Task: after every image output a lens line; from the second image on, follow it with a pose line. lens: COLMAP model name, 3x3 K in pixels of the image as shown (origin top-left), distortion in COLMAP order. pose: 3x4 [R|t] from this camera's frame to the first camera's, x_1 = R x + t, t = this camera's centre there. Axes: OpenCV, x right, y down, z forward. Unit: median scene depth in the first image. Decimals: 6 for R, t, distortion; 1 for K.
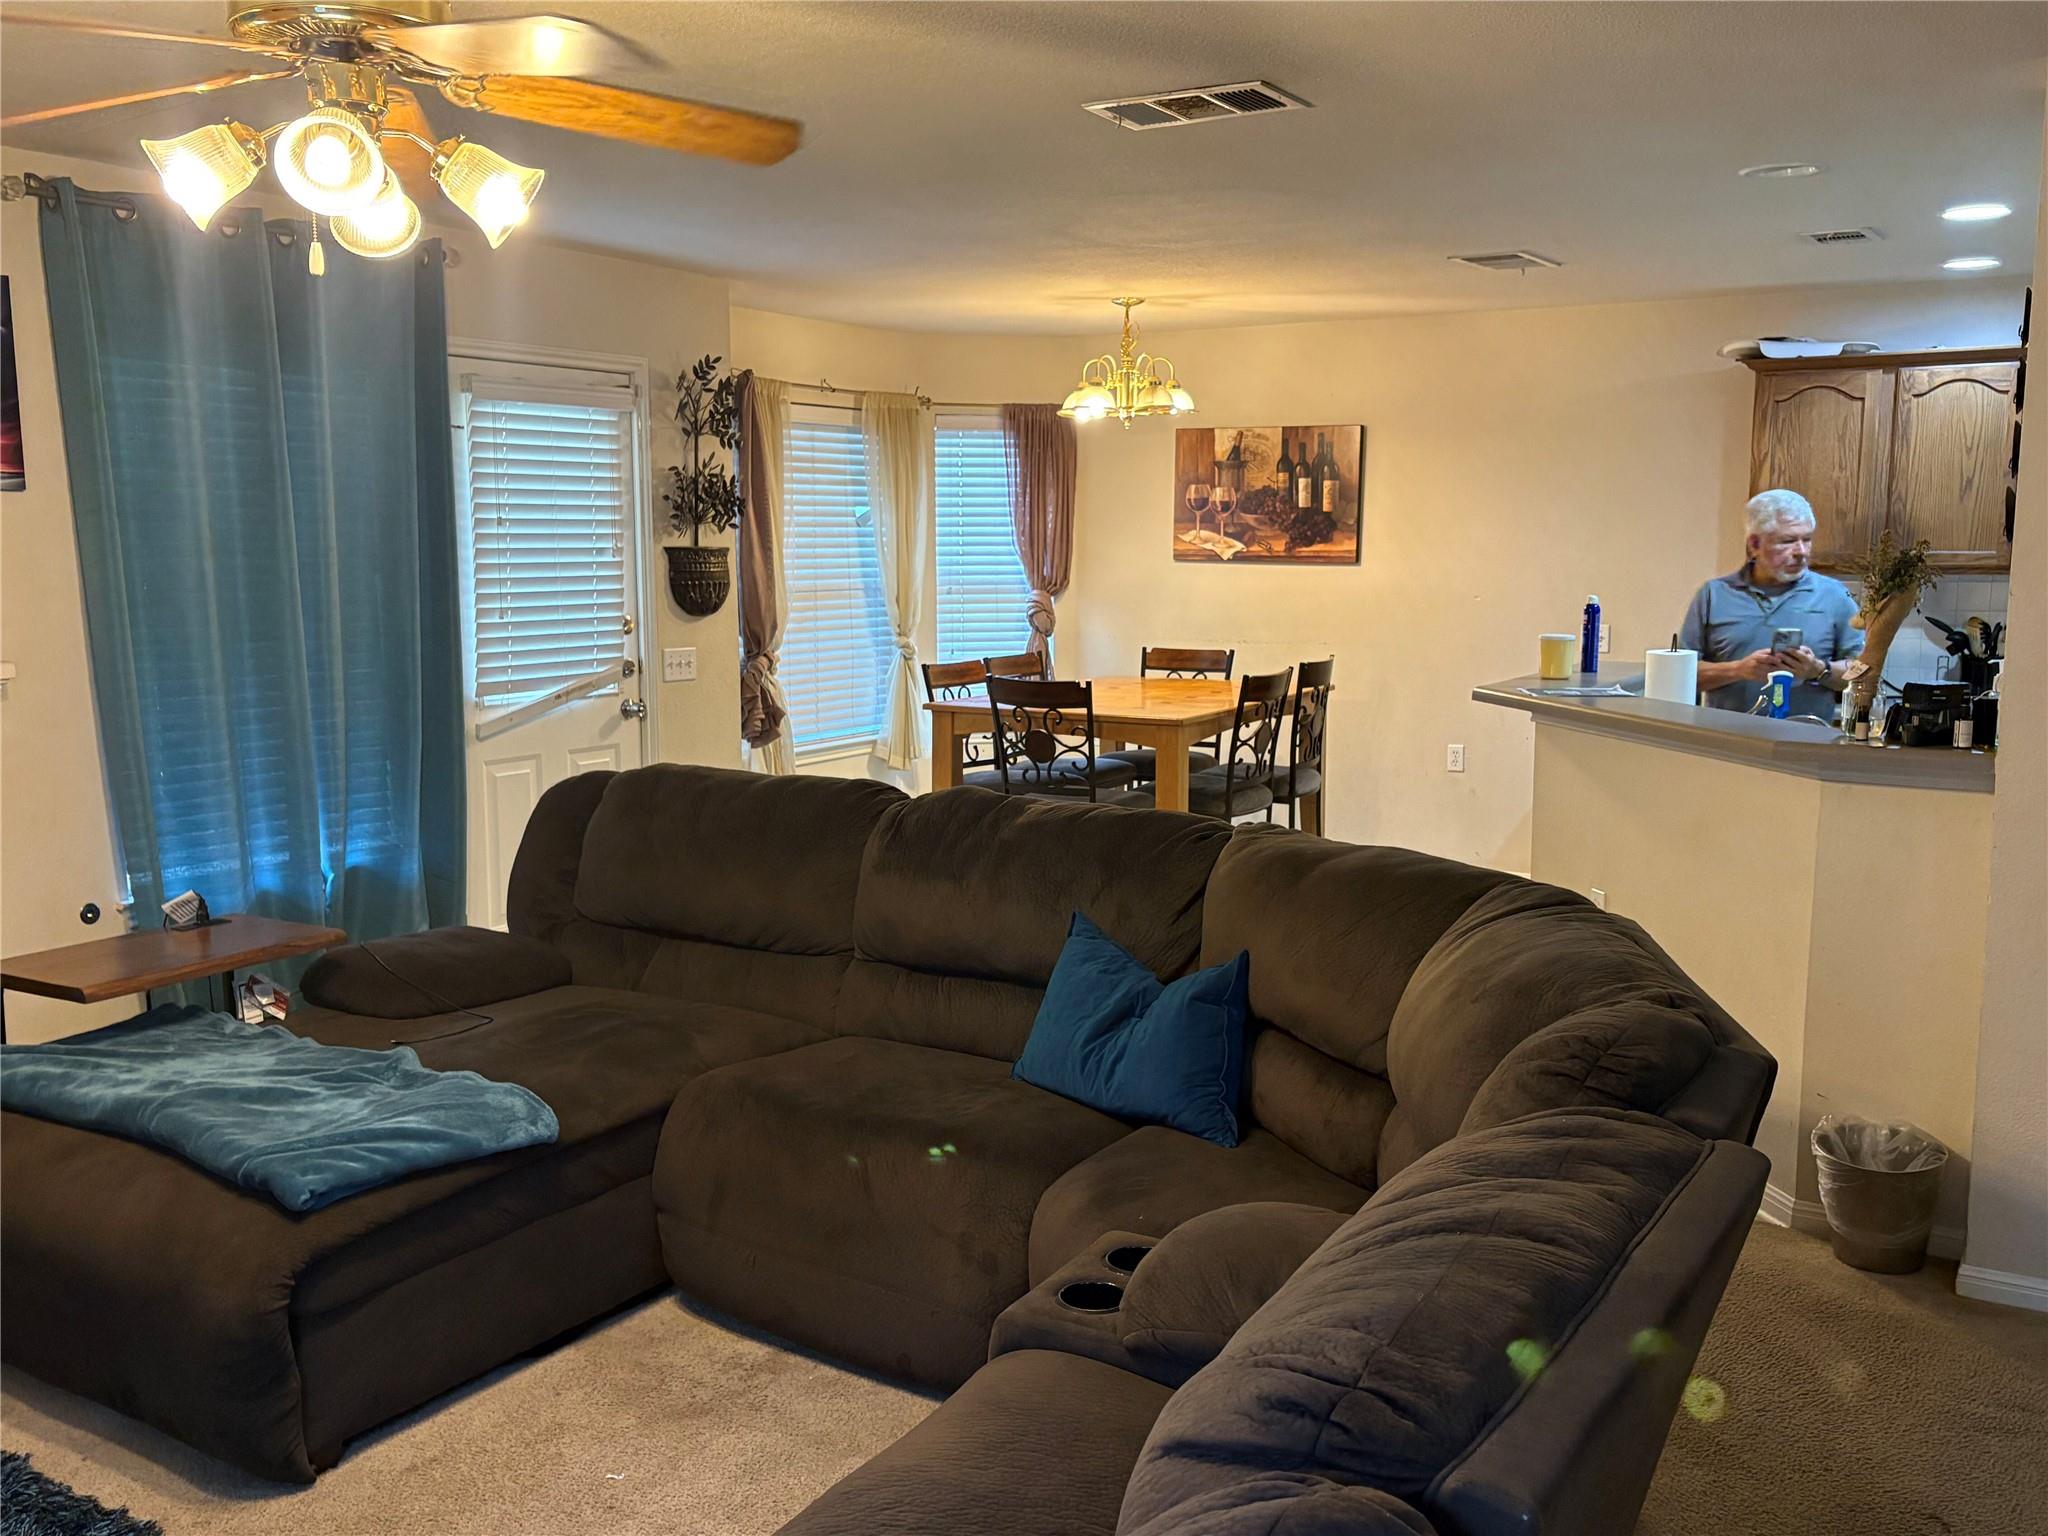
lens RADIAL K [[1814.6, 0, 957.4], [0, 1814.6, 769.8], [0, 0, 1]] dist [0.029027, -0.024314]
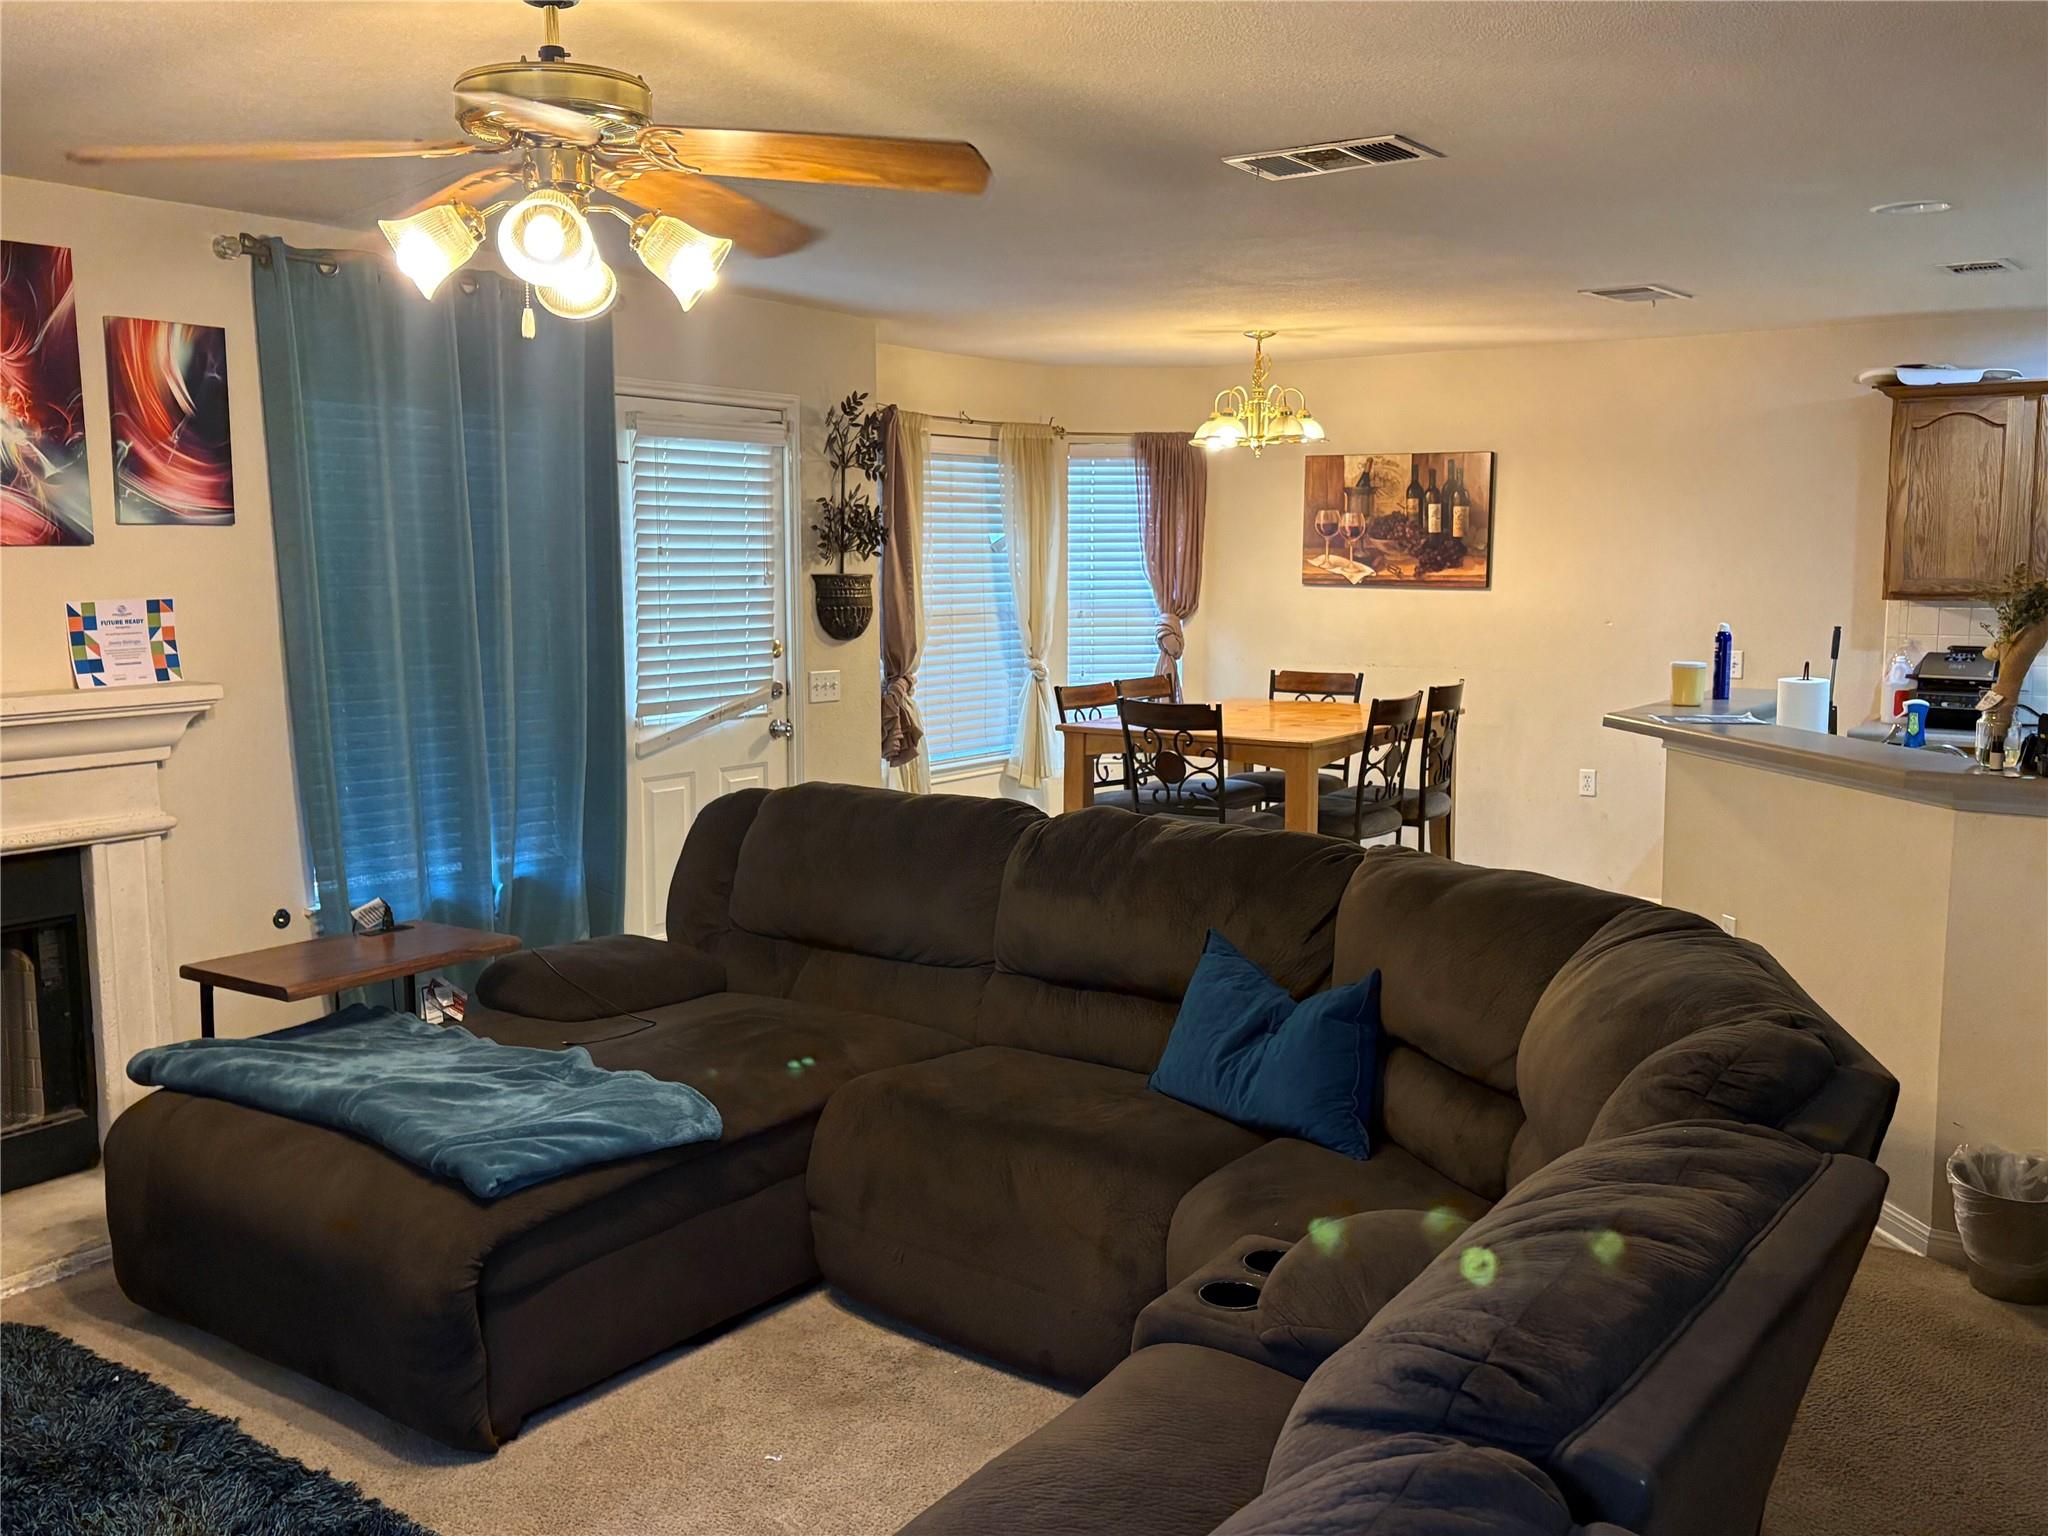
lens RADIAL K [[1809.3, 0, 969.1], [0, 1809.3, 739.9], [0, 0, 1]] dist [0.043519, -0.057489]
pose [[0.998086, 0.007340, -0.061406, -0.008721], [-0.008955, 0.999620, -0.026064, -0.001621], [0.061192, 0.026564, 0.997773, -0.039631]]
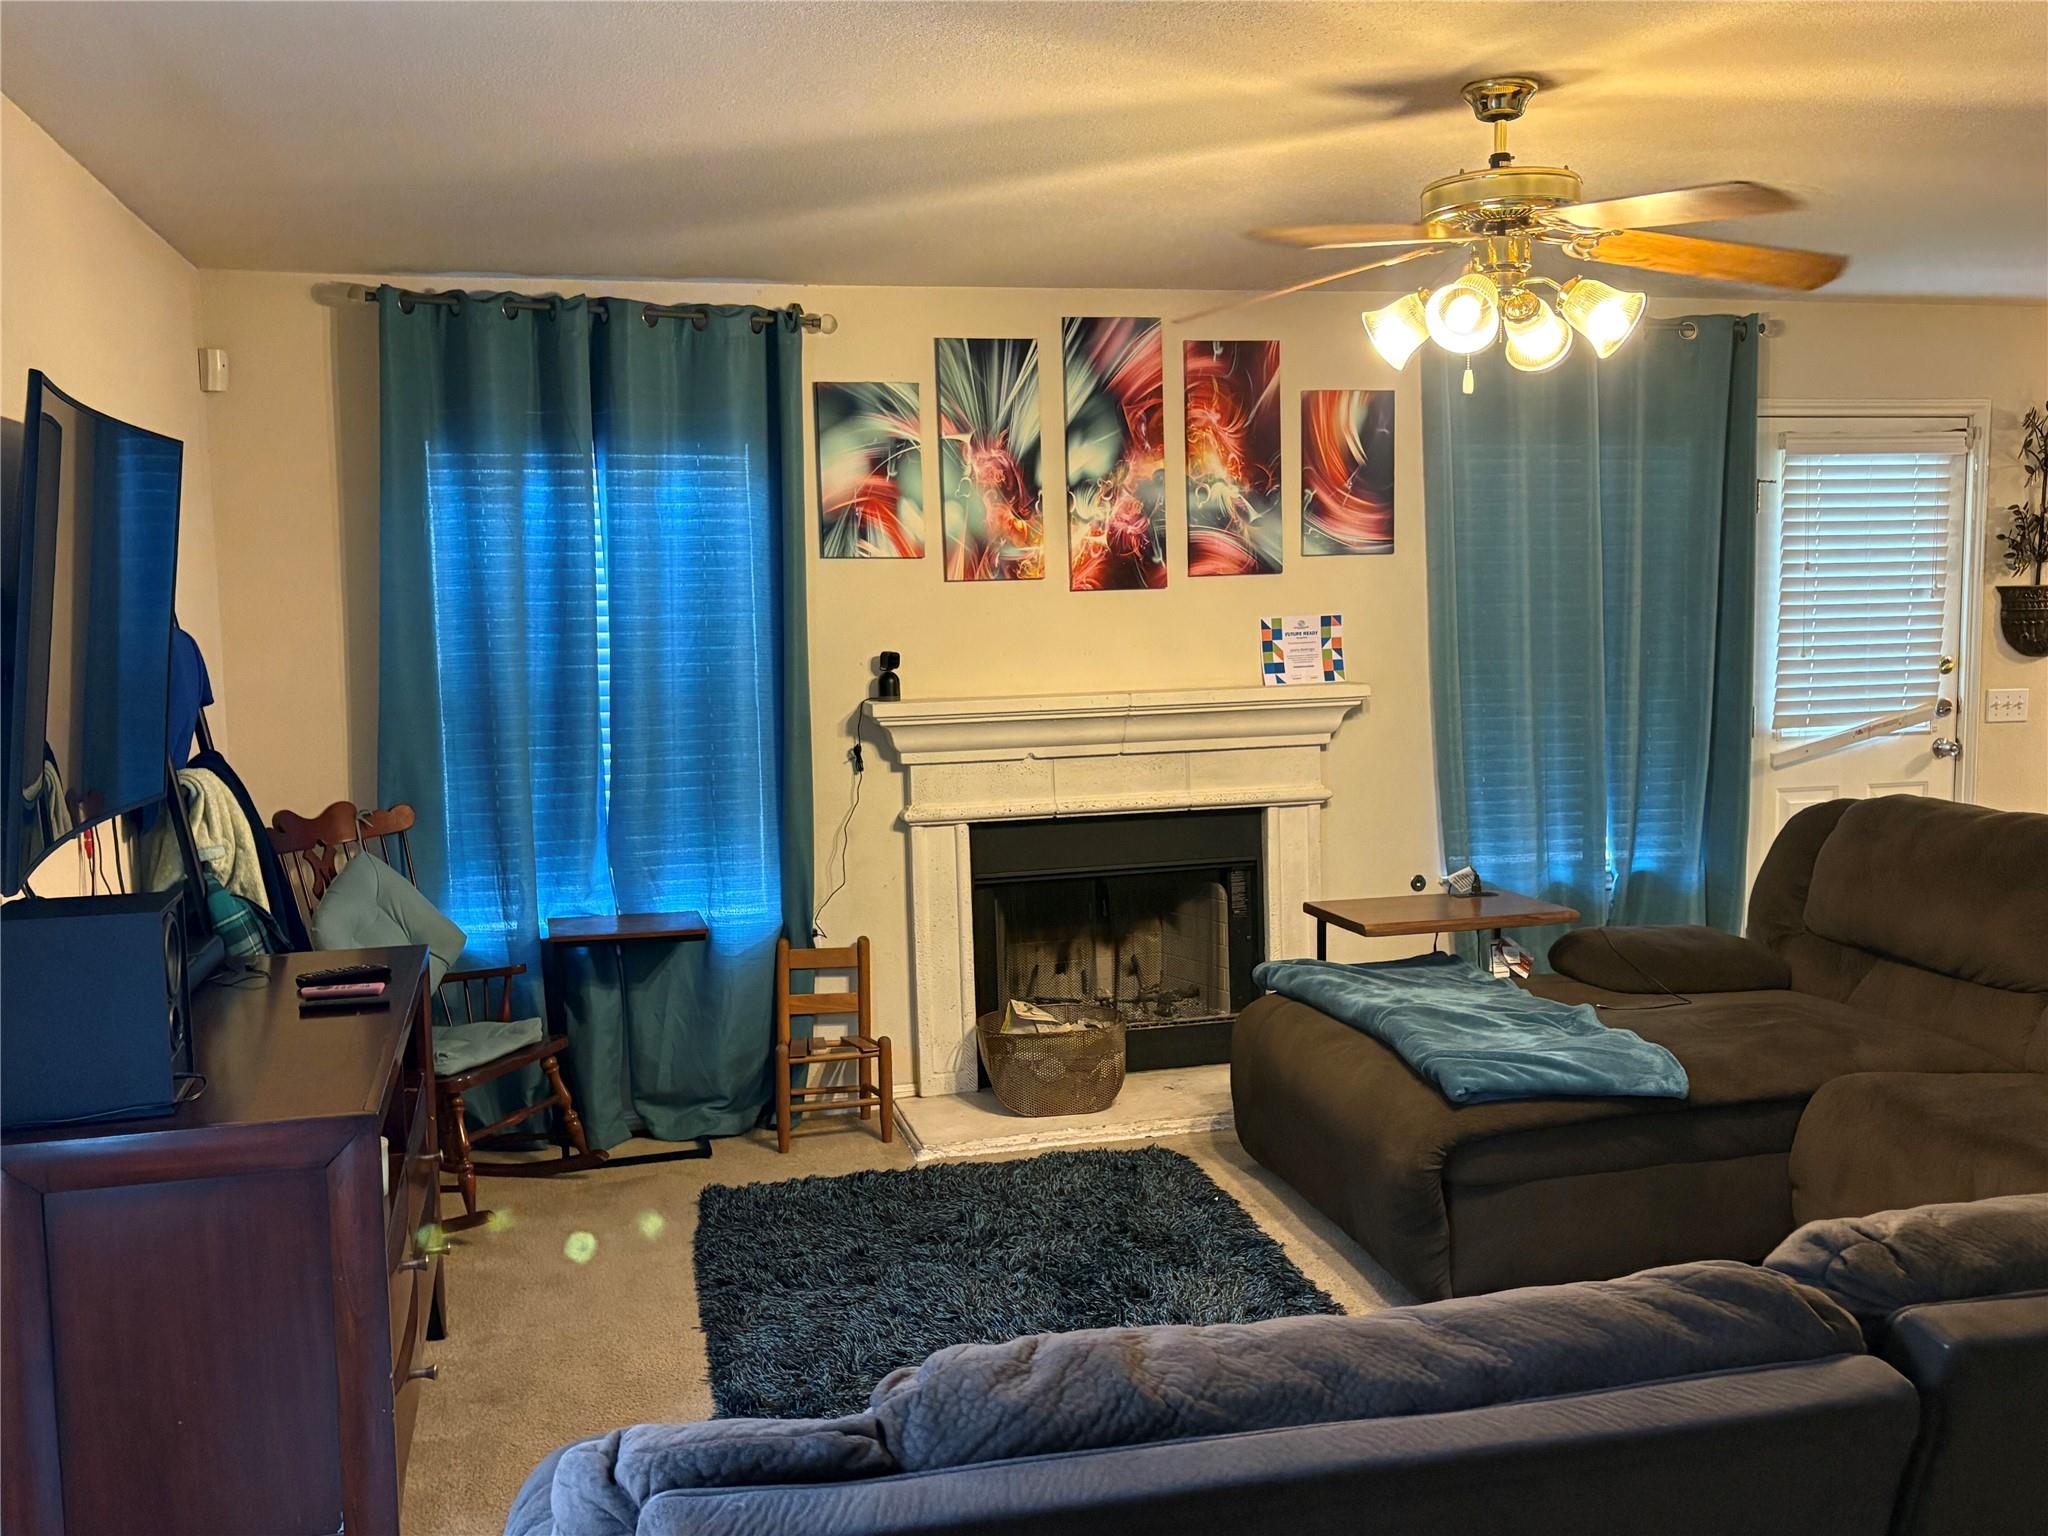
lens RADIAL K [[1830.3, 0, 1058.8], [0, 1830.3, 776.6], [0, 0, 1]] dist [0.061824, -0.025618]
pose [[0.729993, 0.056532, -0.681112, 0.207651], [-0.071912, 0.997395, 0.005710, 0.015094], [0.679661, 0.044812, 0.732157, -0.110907]]
